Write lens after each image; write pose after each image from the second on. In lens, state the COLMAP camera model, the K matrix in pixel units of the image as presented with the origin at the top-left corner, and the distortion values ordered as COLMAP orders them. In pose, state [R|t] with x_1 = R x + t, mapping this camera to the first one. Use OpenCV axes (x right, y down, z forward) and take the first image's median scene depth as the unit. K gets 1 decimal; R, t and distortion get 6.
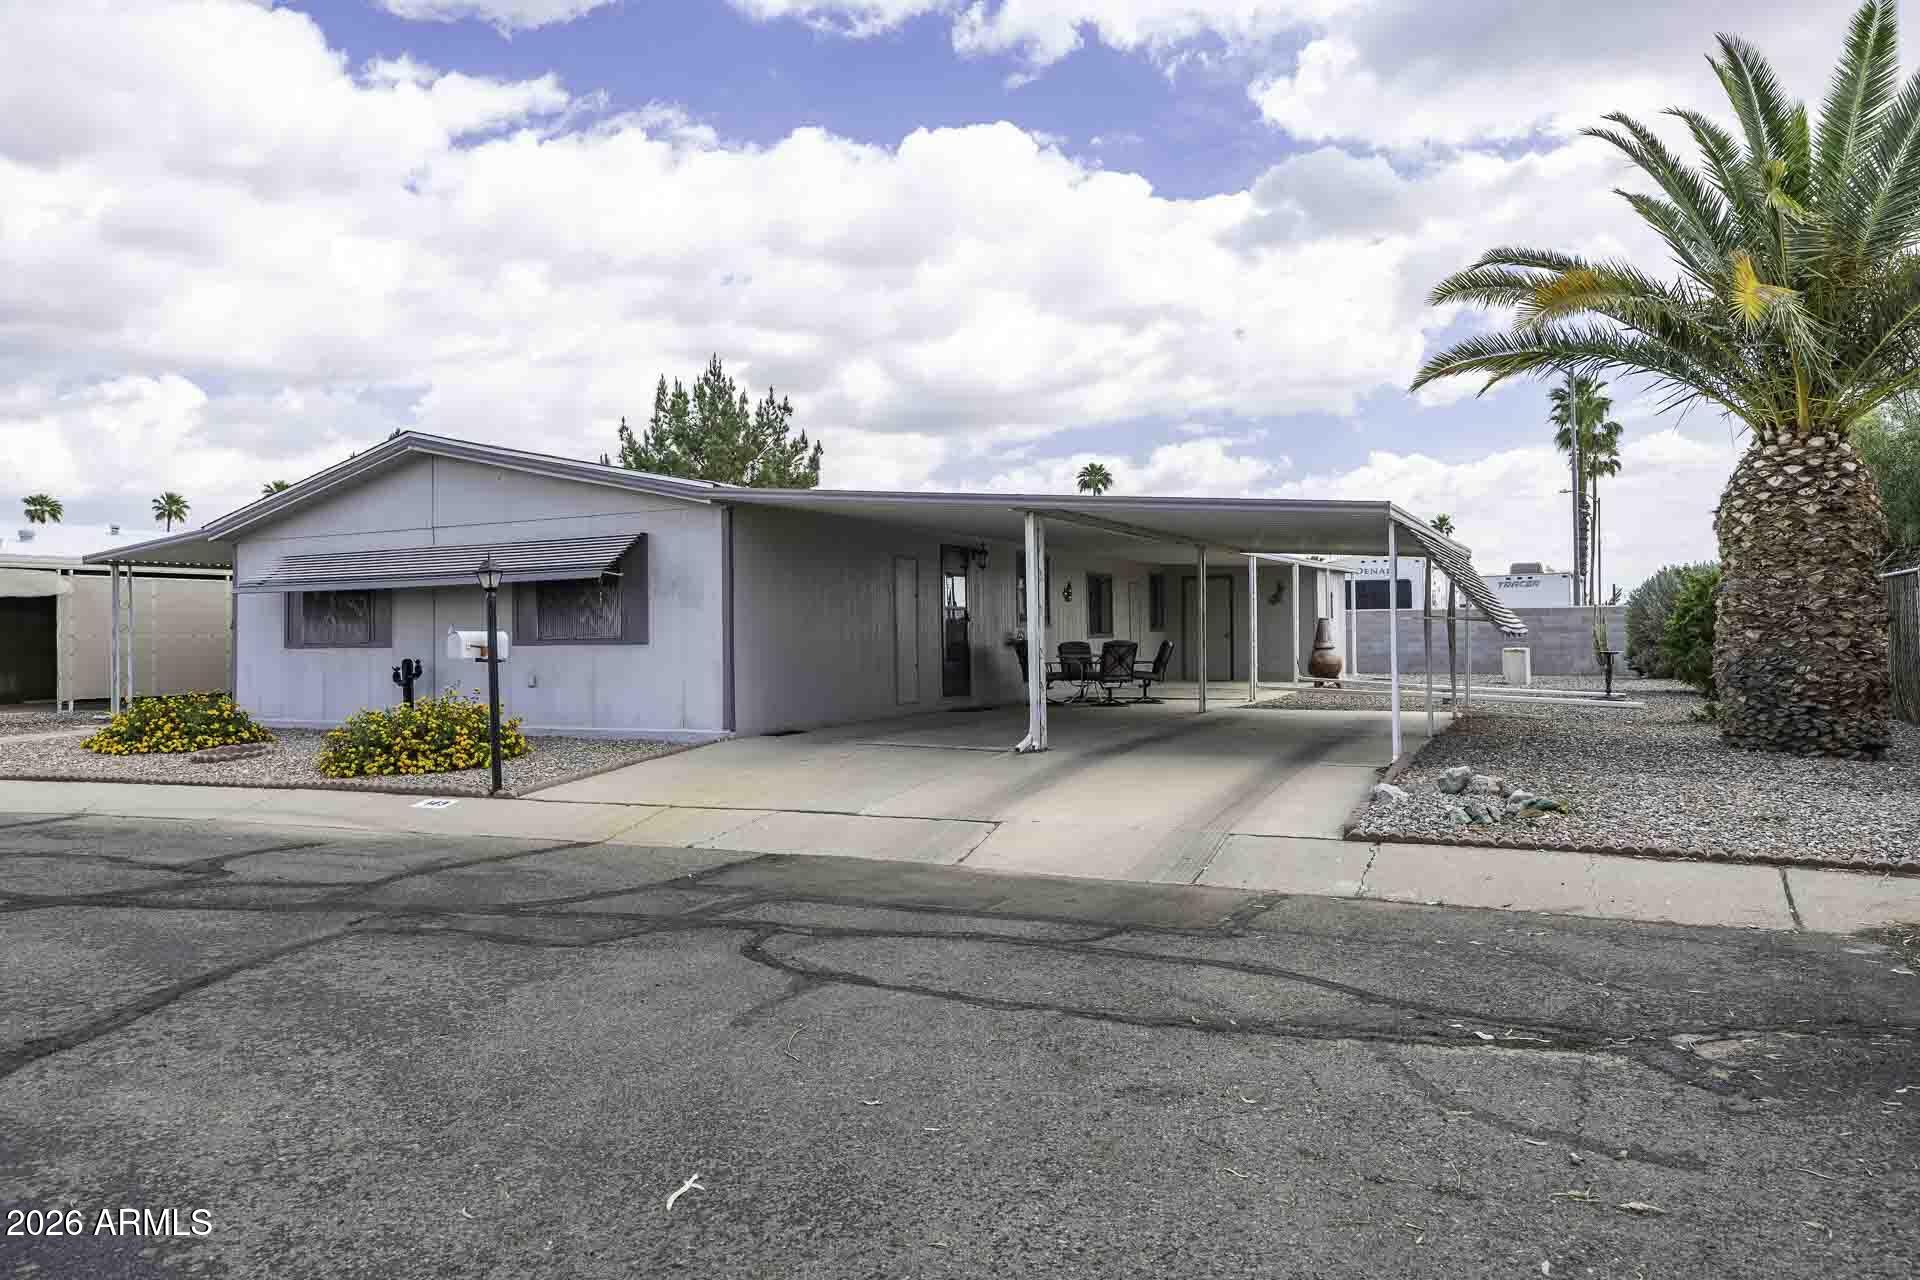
lens RADIAL K [[1281.2, 0, 957.6], [0, 1281.2, 621.4], [0, 0, 1]] dist [-0.001684, -0.001372]
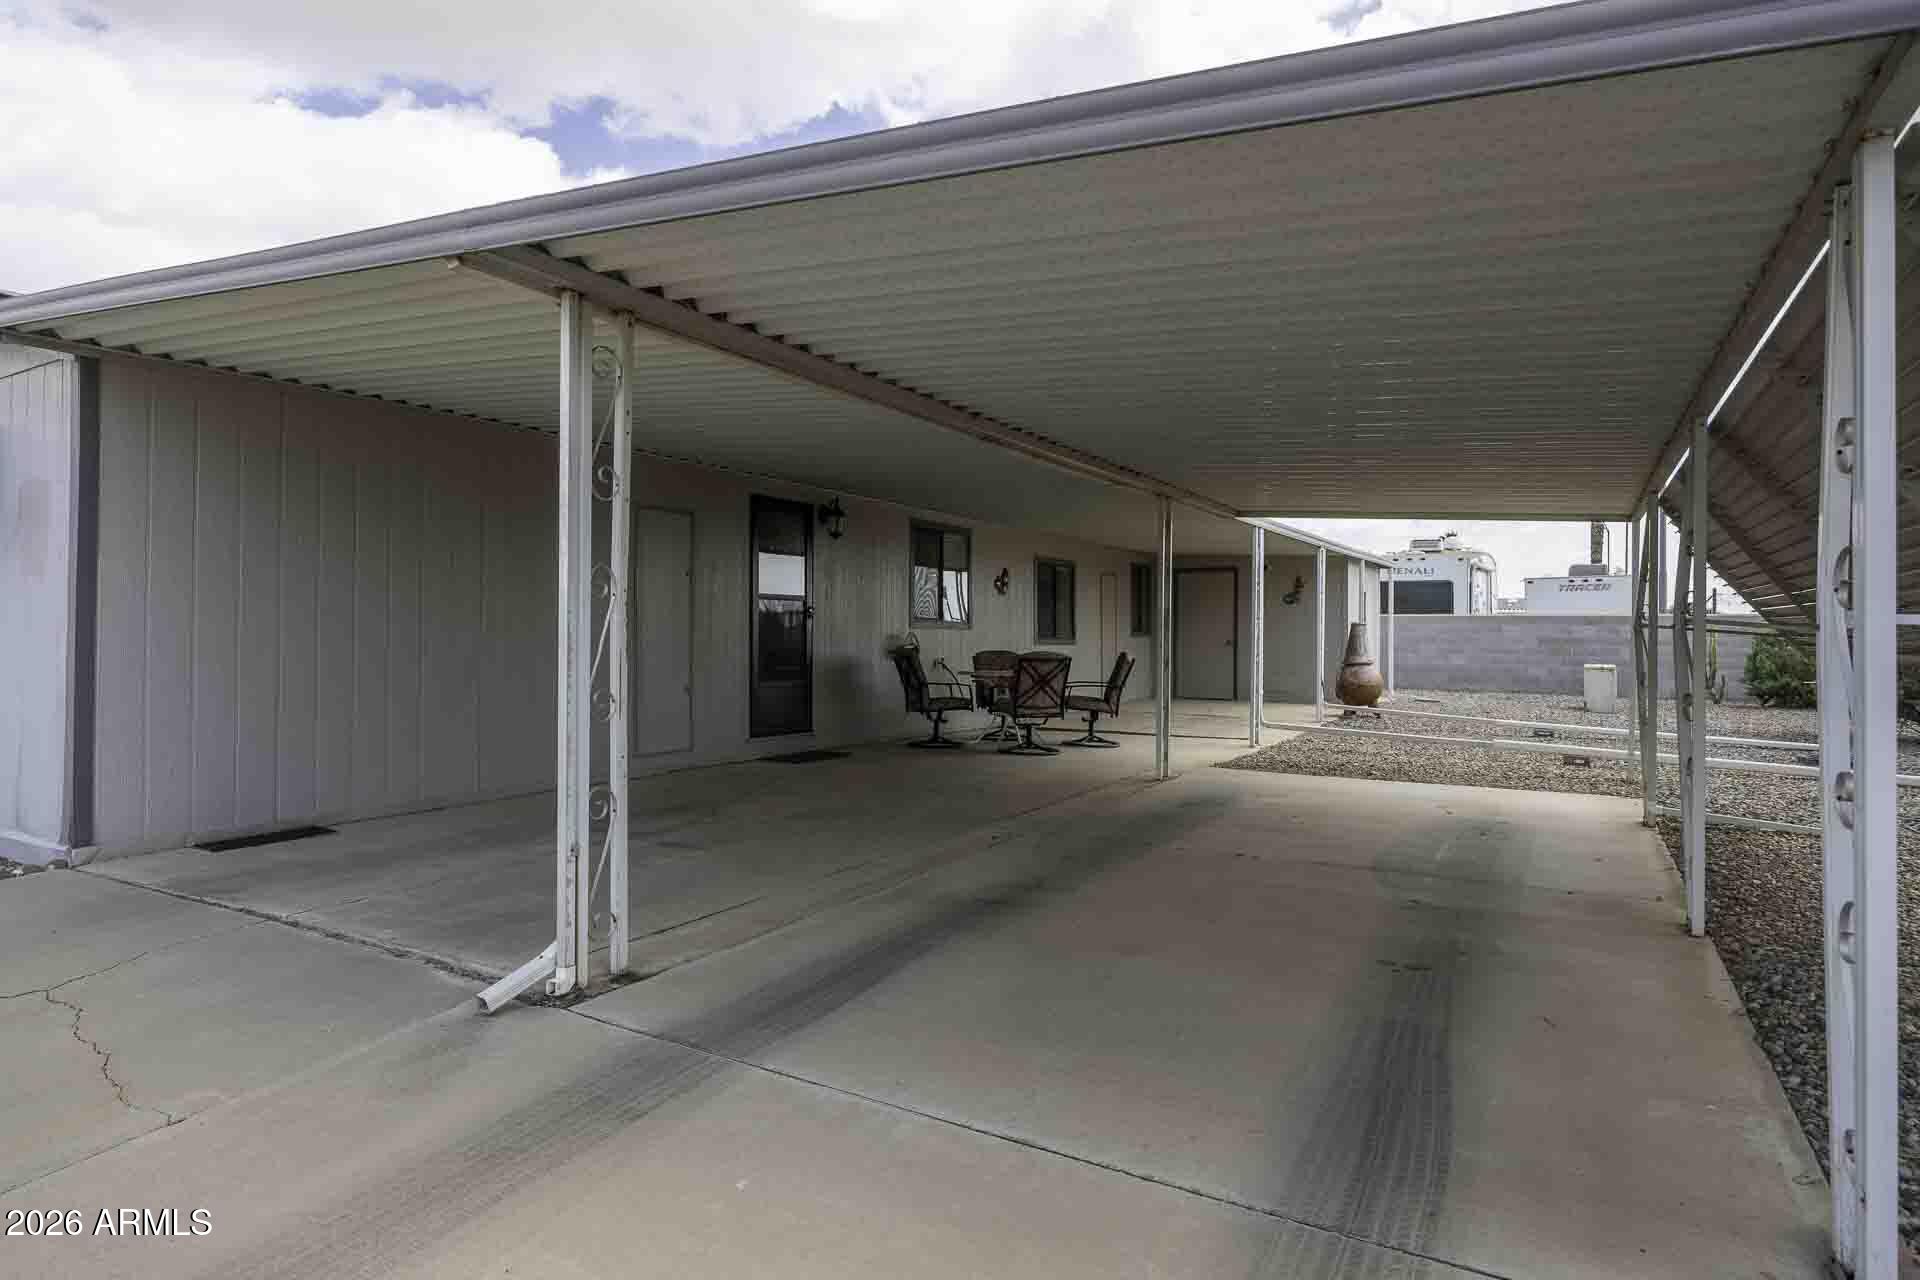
lens RADIAL K [[1054.5, 0, 960.0], [0, 1054.5, 630.8], [0, 0, 1]] dist [-0.002315, -0.000353]
pose [[0.997934, 0.017824, -0.061723, 0.110917], [-0.017287, 0.999808, 0.009236, 0.000067], [0.061876, -0.008150, 0.998051, 0.446830]]
